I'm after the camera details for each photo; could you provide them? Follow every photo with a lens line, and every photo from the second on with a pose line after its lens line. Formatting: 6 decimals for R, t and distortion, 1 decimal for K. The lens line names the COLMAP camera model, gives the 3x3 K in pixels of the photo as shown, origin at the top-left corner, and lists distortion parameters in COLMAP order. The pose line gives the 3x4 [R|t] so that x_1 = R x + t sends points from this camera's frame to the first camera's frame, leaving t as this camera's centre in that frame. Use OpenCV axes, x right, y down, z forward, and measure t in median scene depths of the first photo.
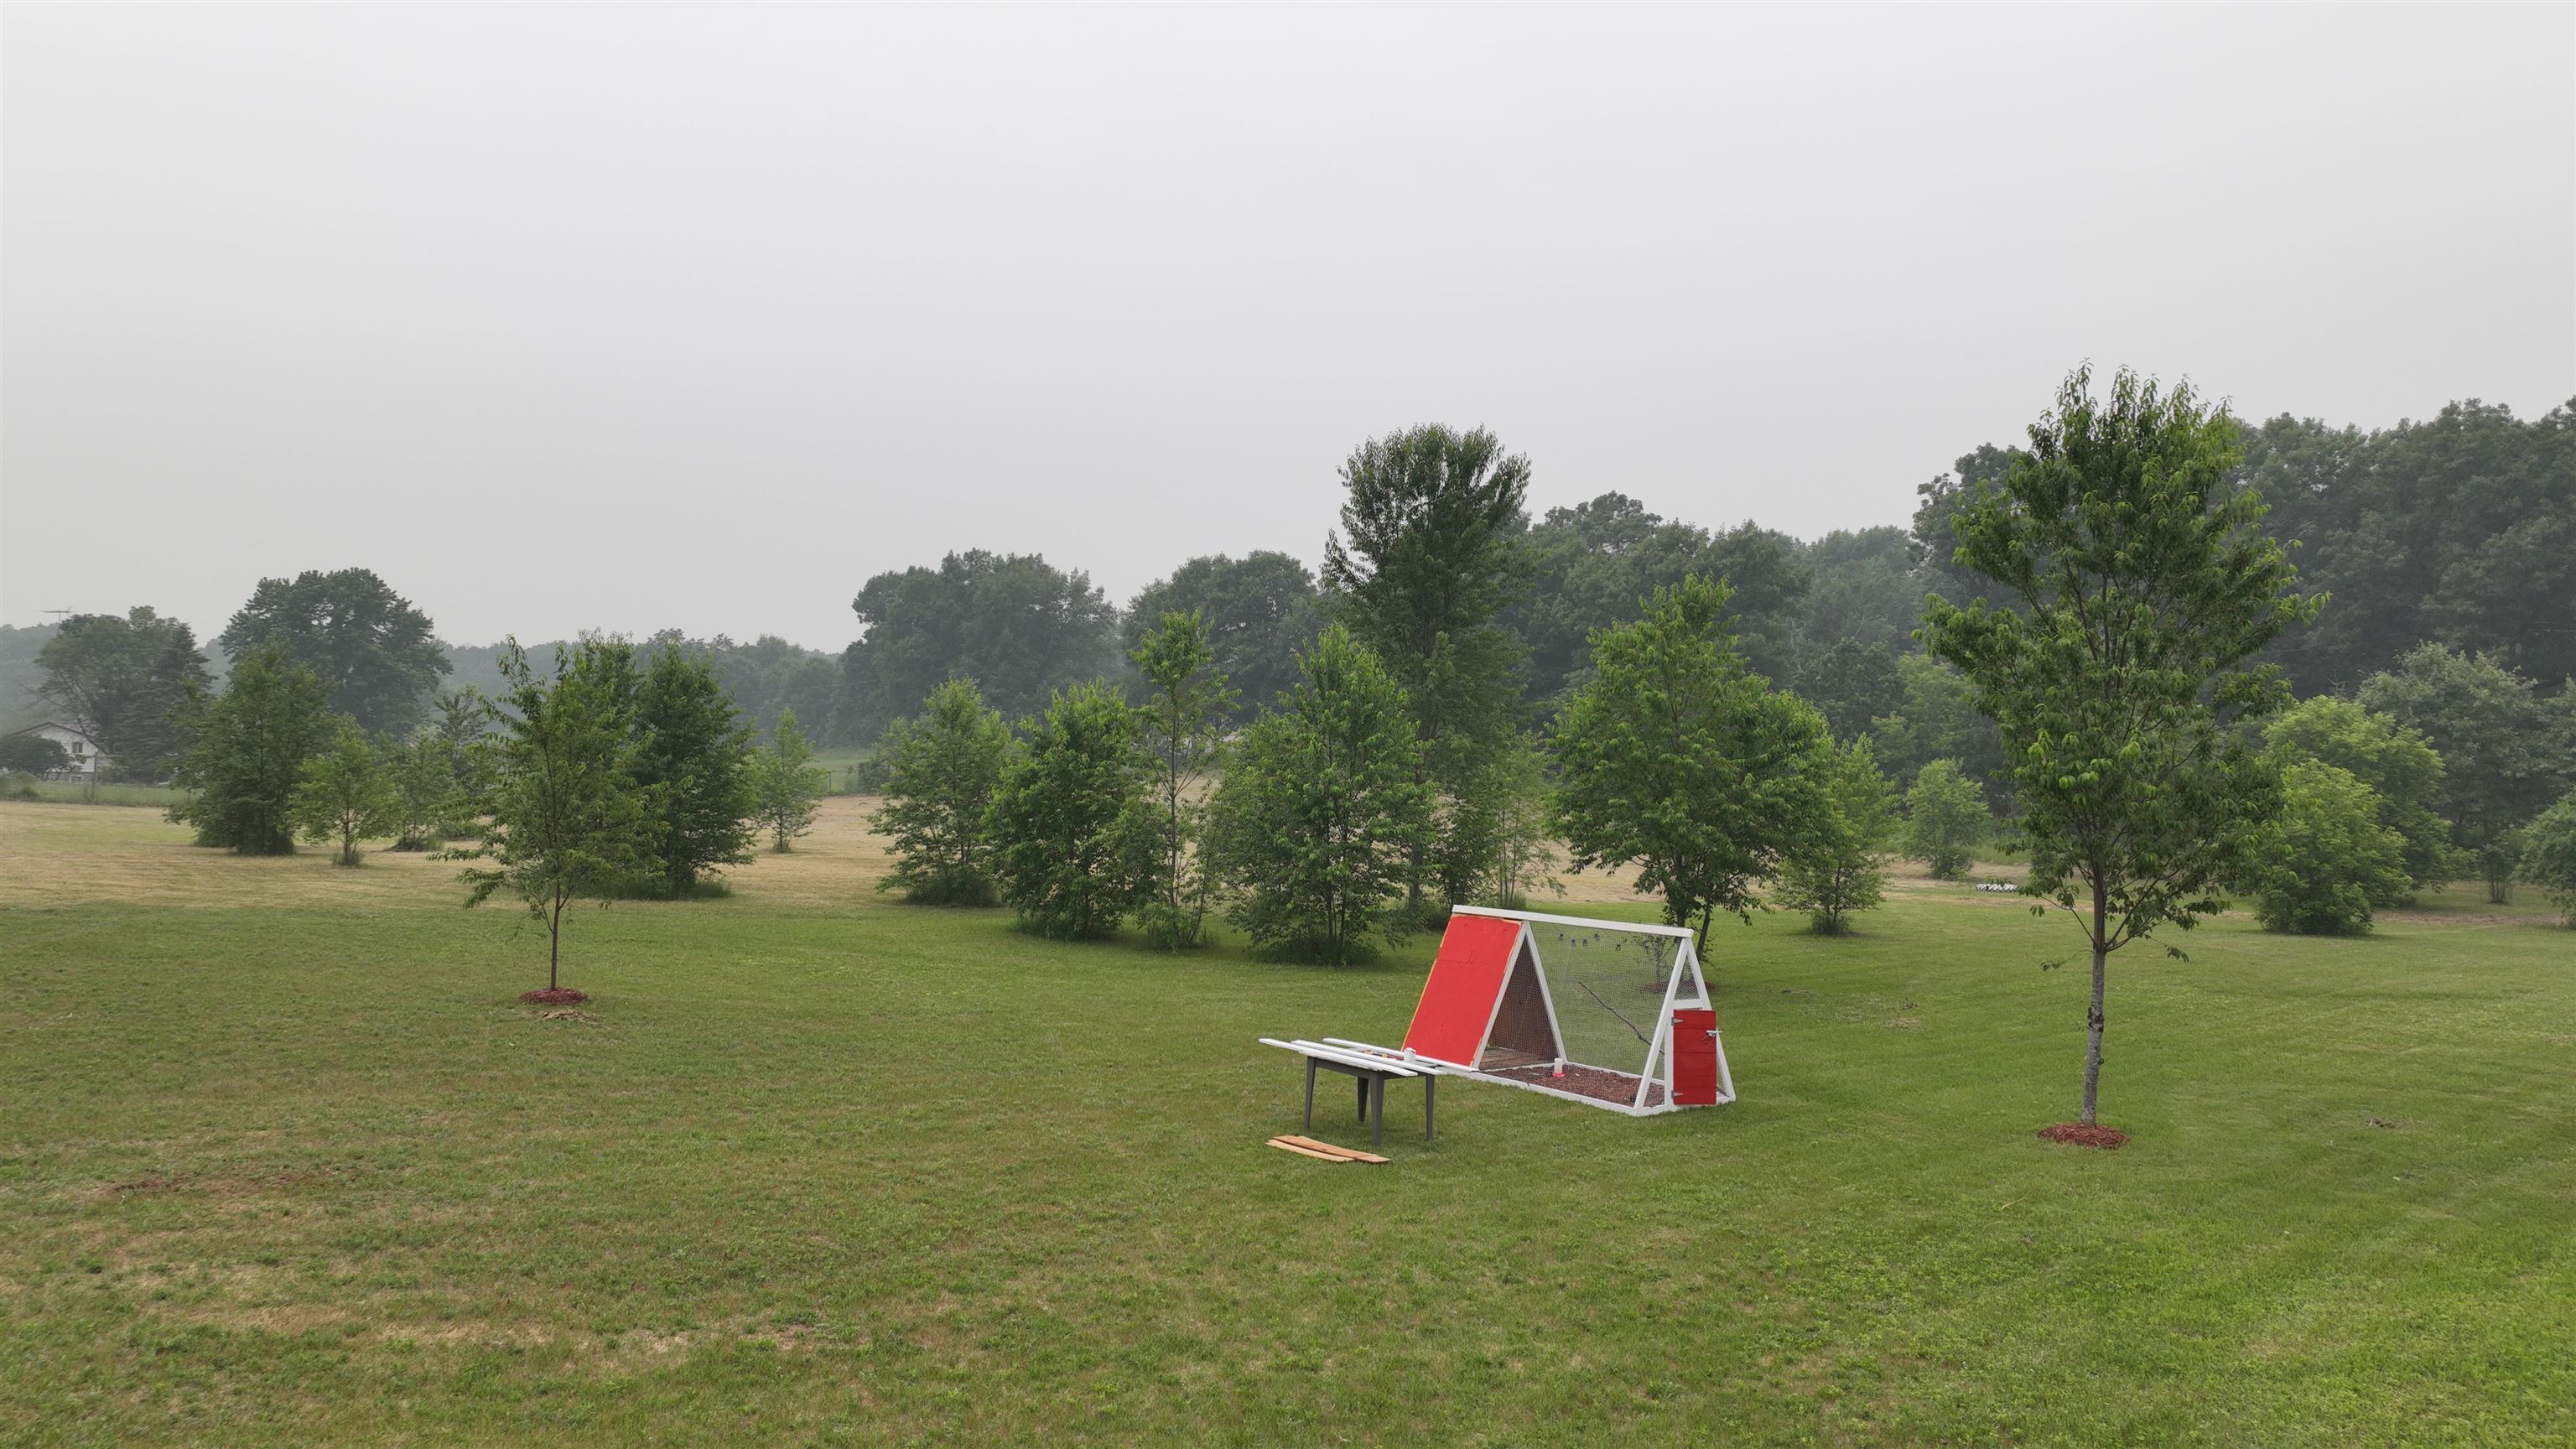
lens RADIAL K [[1821.6, 0, 1288.5], [0, 1821.6, 717.8], [0, 0, 1]] dist [-0.000790, 0.018069]
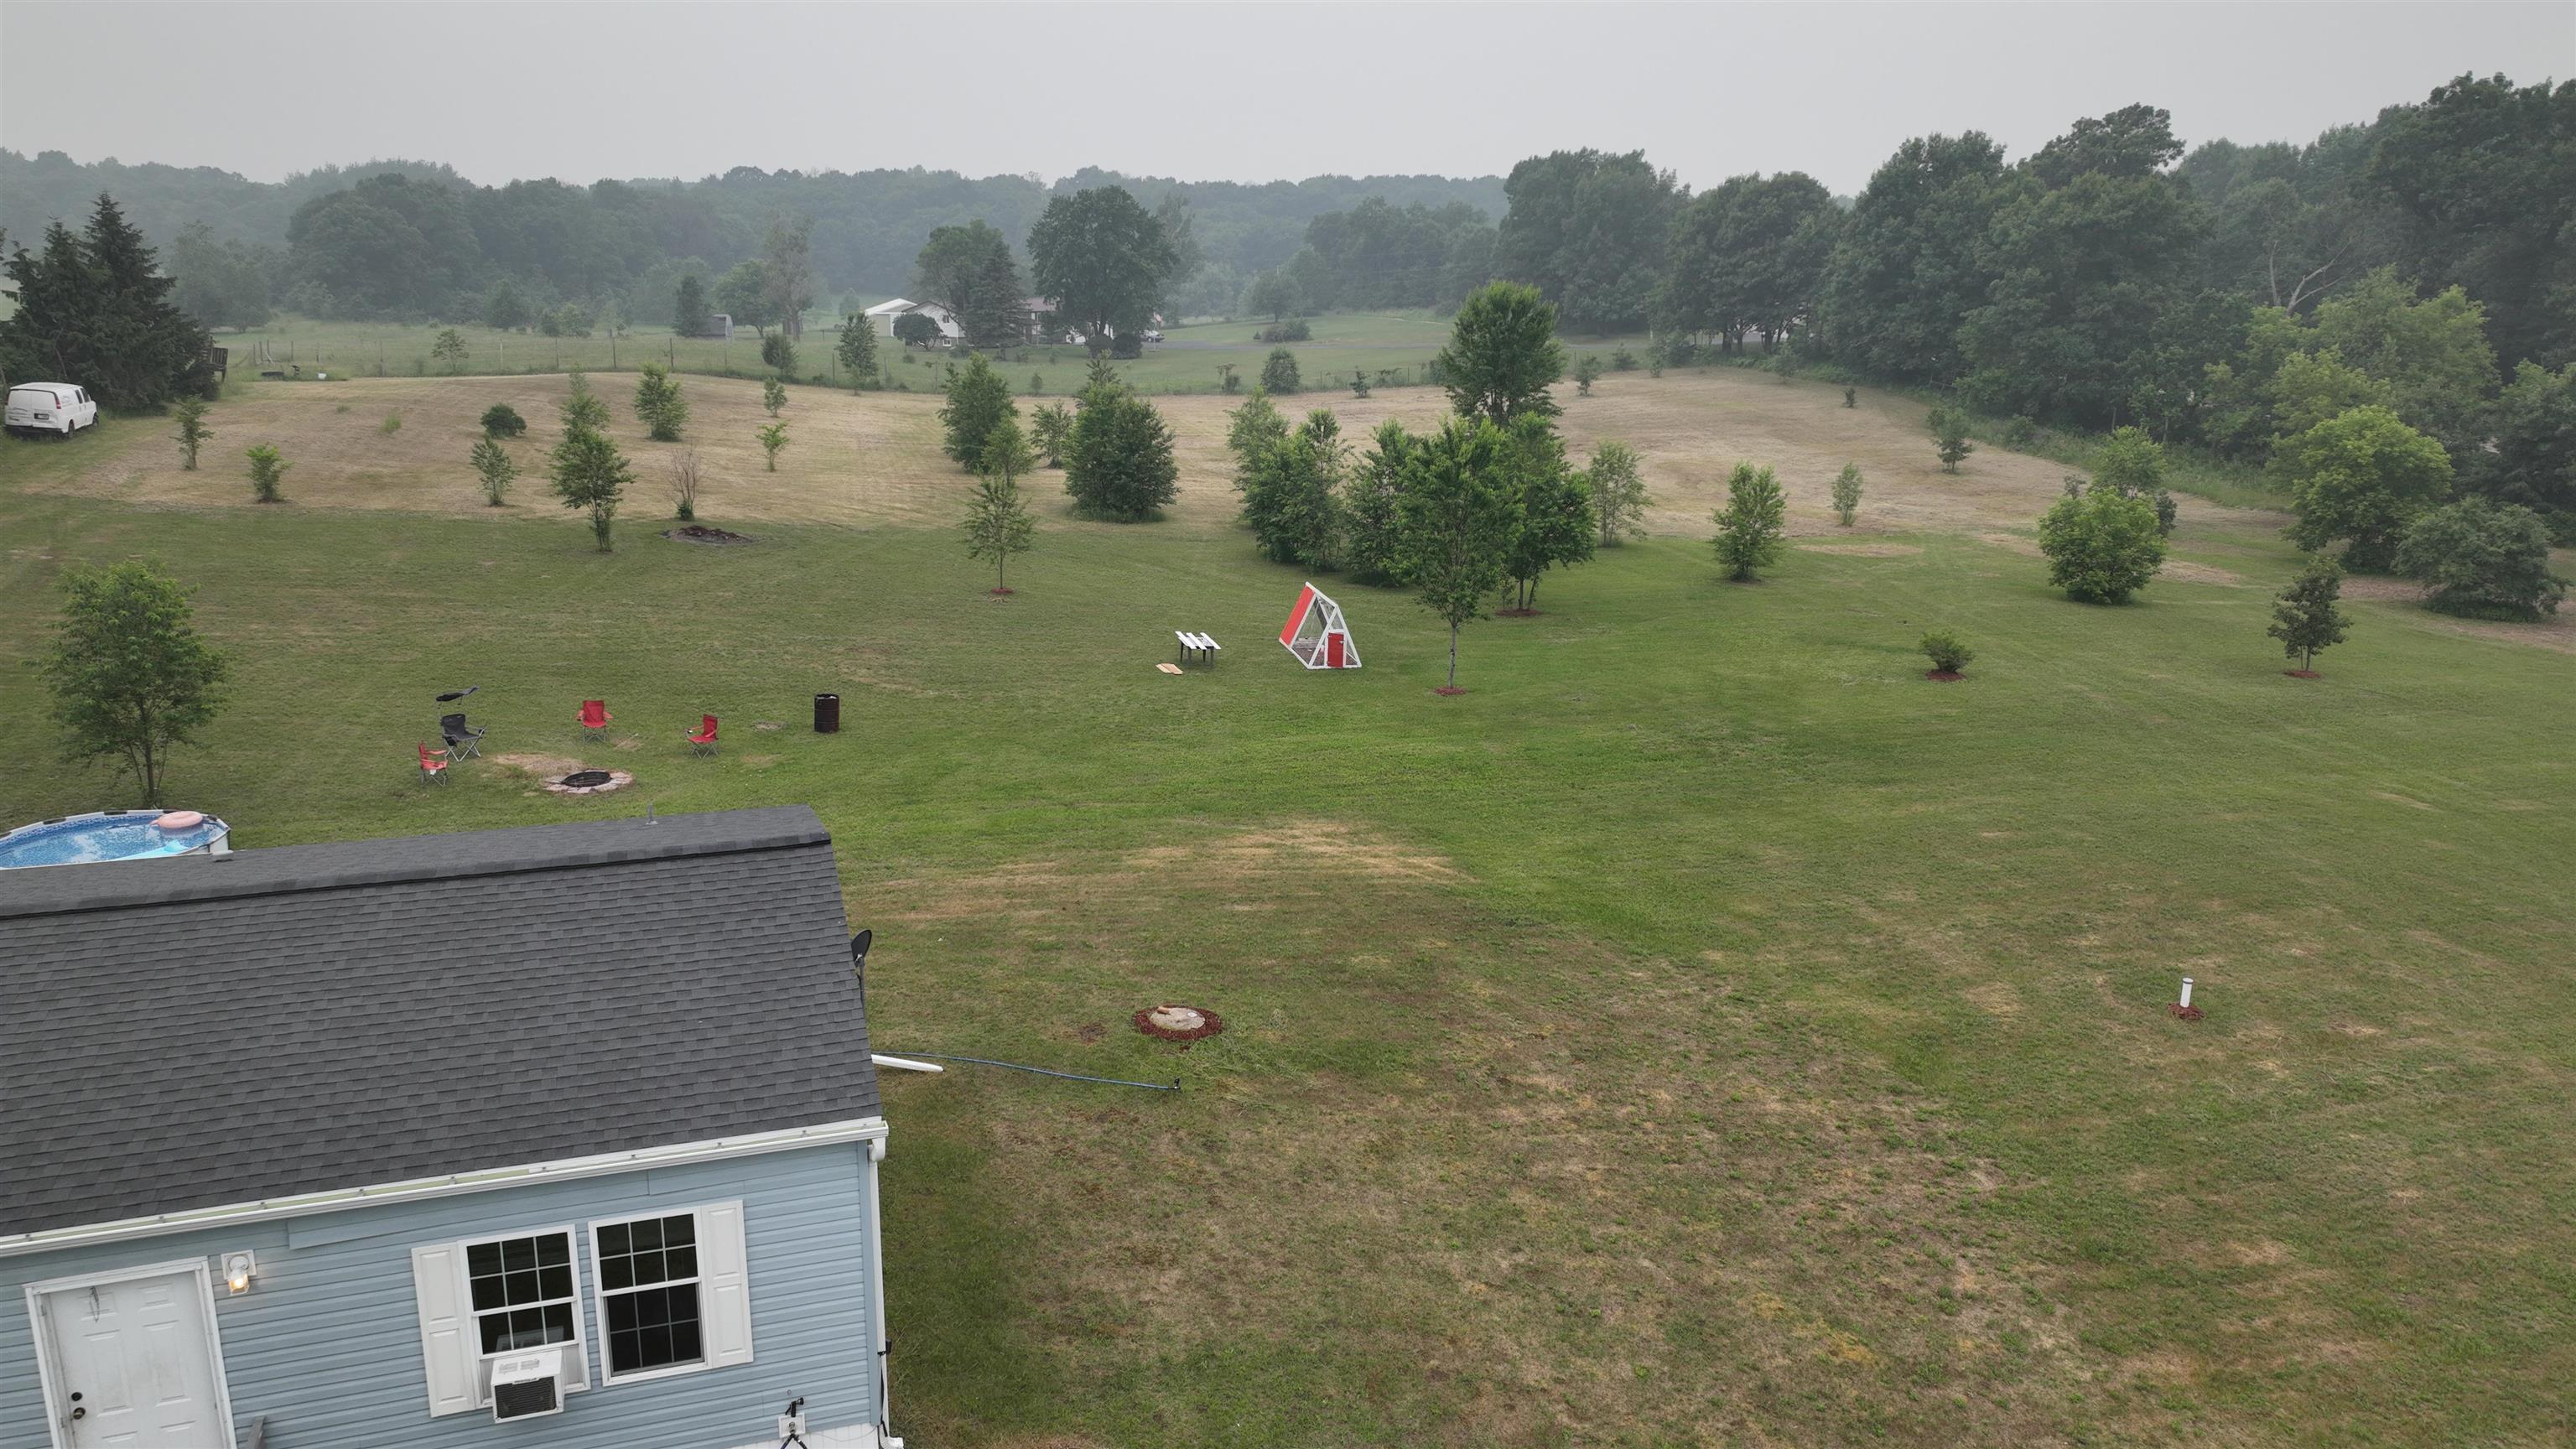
lens RADIAL K [[1797.7, 0, 1288.0], [0, 1797.7, 724.5], [0, 0, 1]] dist [0.003223, 0.010659]
pose [[0.911170, 0.107868, -0.397660, 0.176846], [0.005398, 0.961915, 0.273295, -0.063469], [0.411995, -0.251165, 0.875886, -0.203473]]
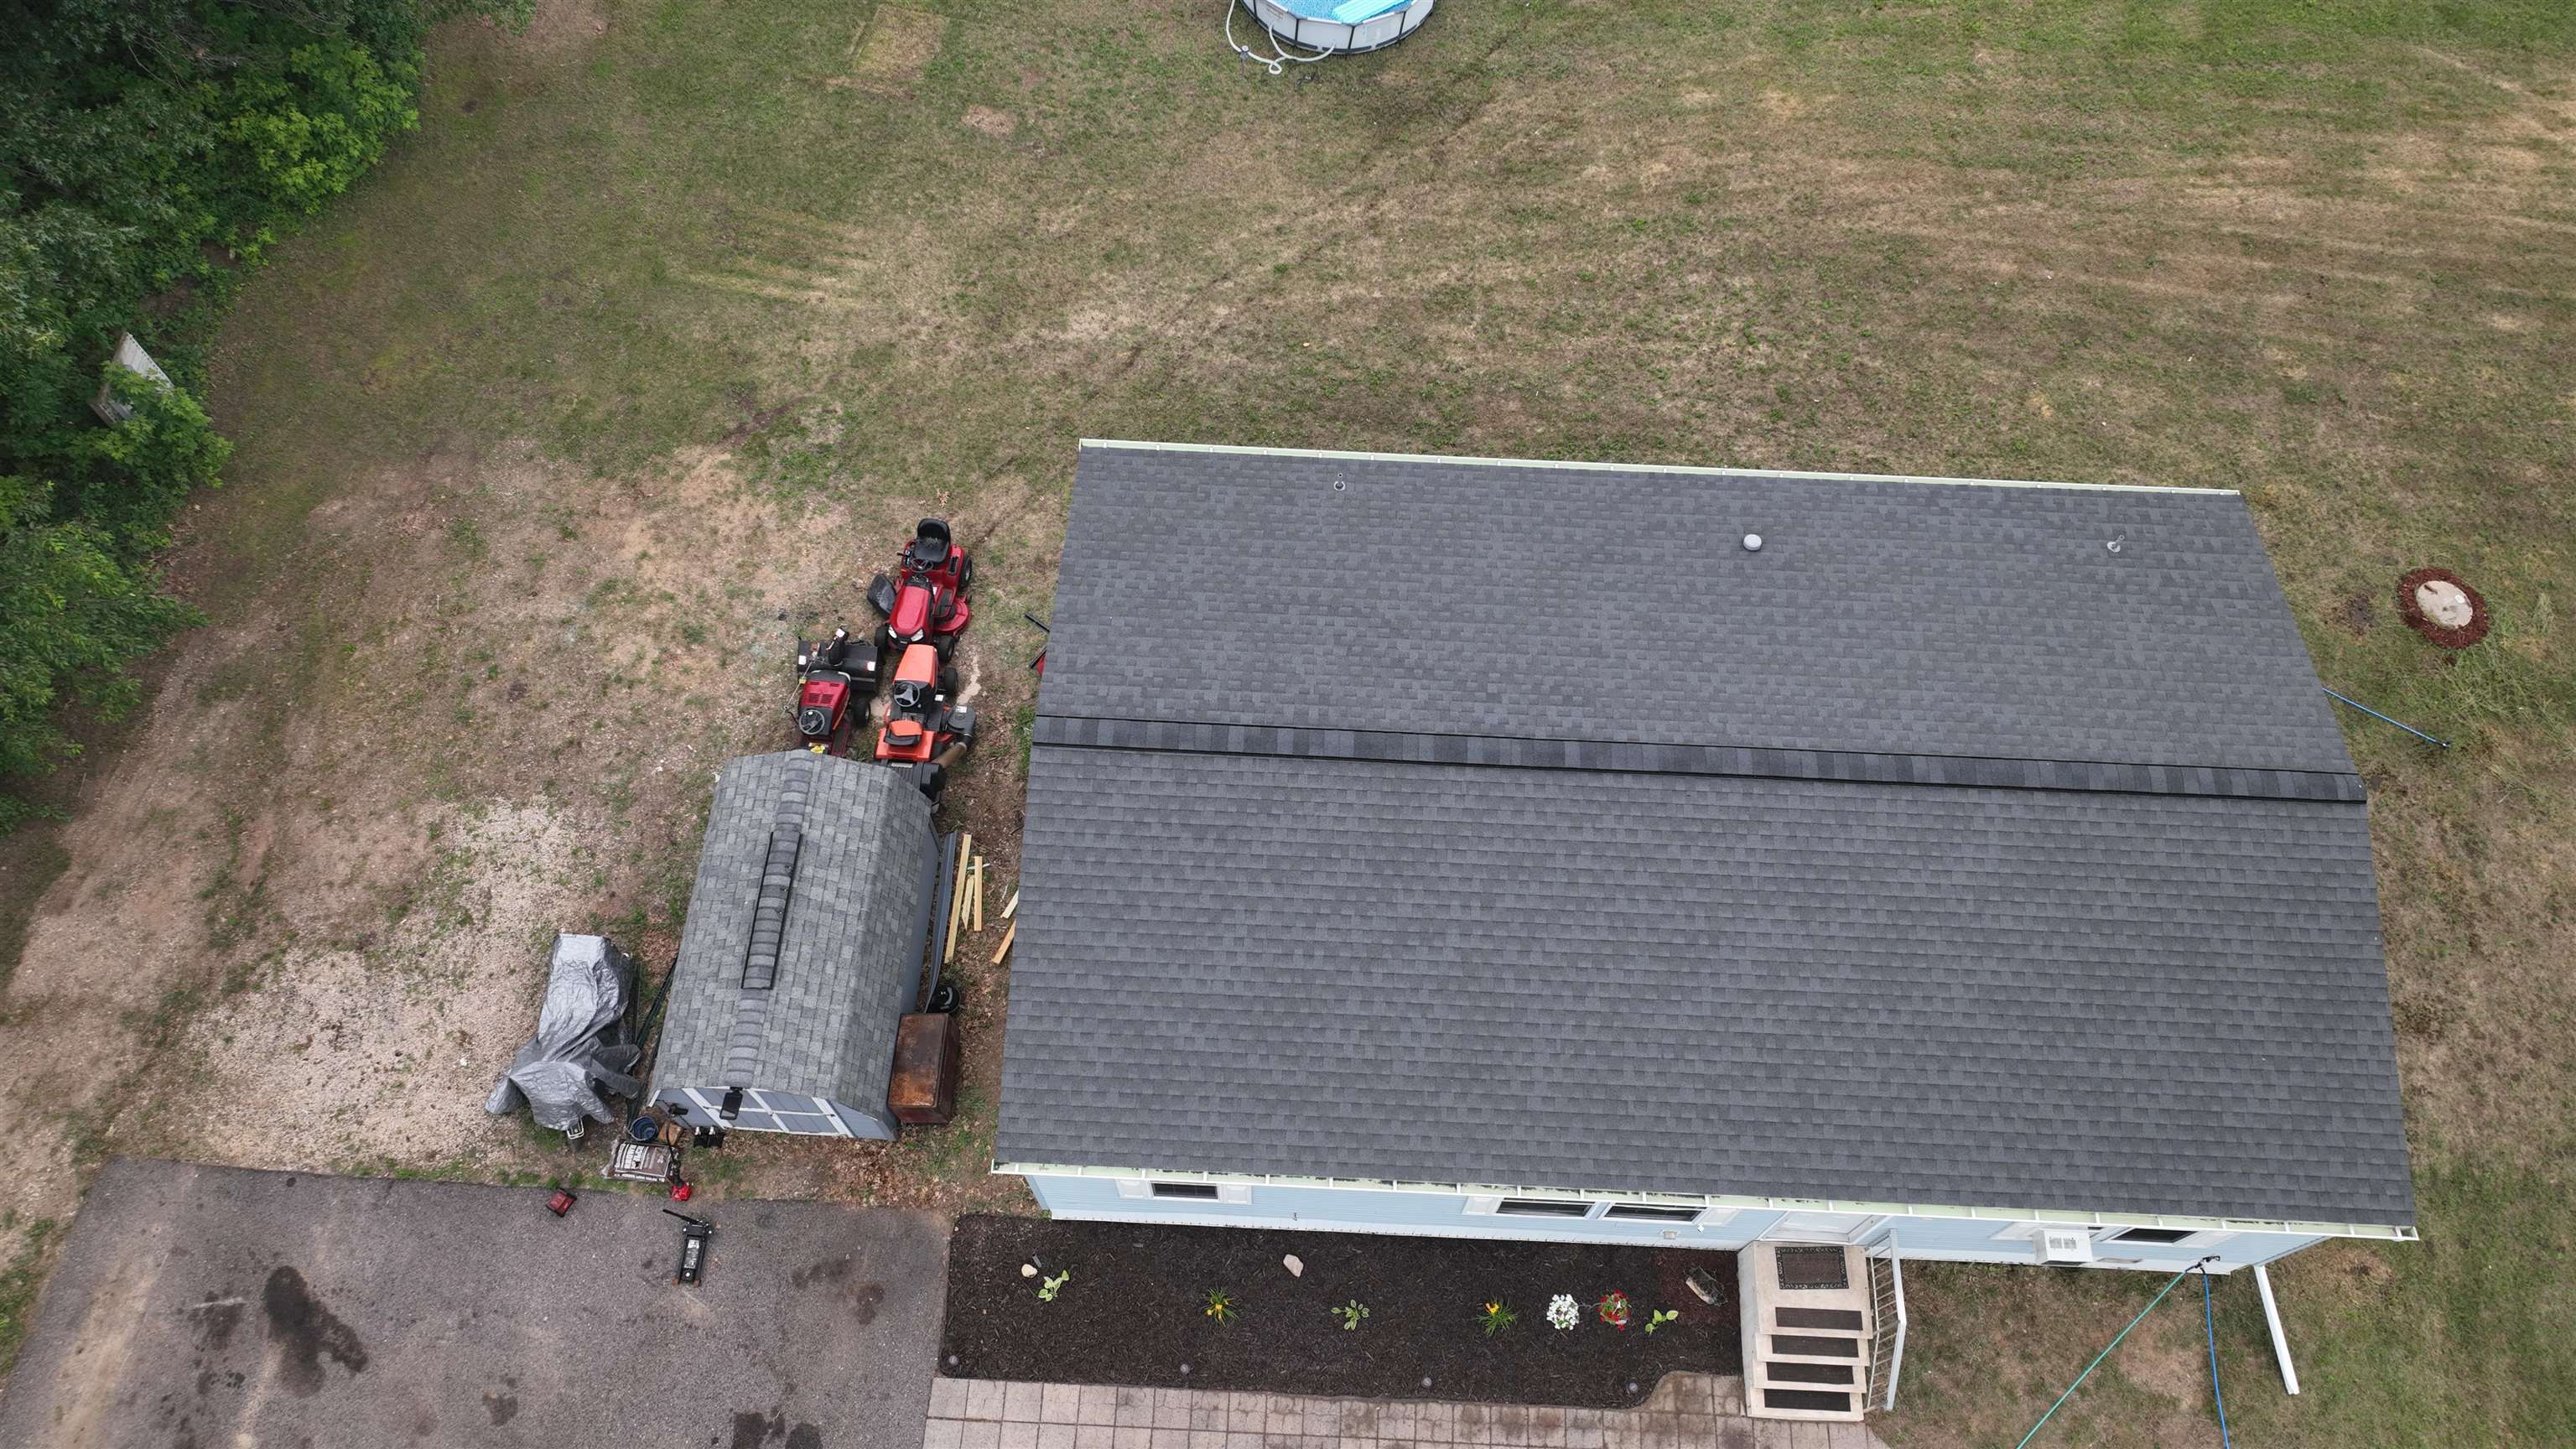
lens RADIAL K [[1797.7, 0, 1288.0], [0, 1797.7, 724.5], [0, 0, 1]] dist [0.003223, 0.010659]
pose [[0.705194, 0.631681, -0.321995, 0.080060], [0.015019, 0.440734, 0.897512, -0.146886], [0.708855, -0.637756, 0.301316, -0.202320]]
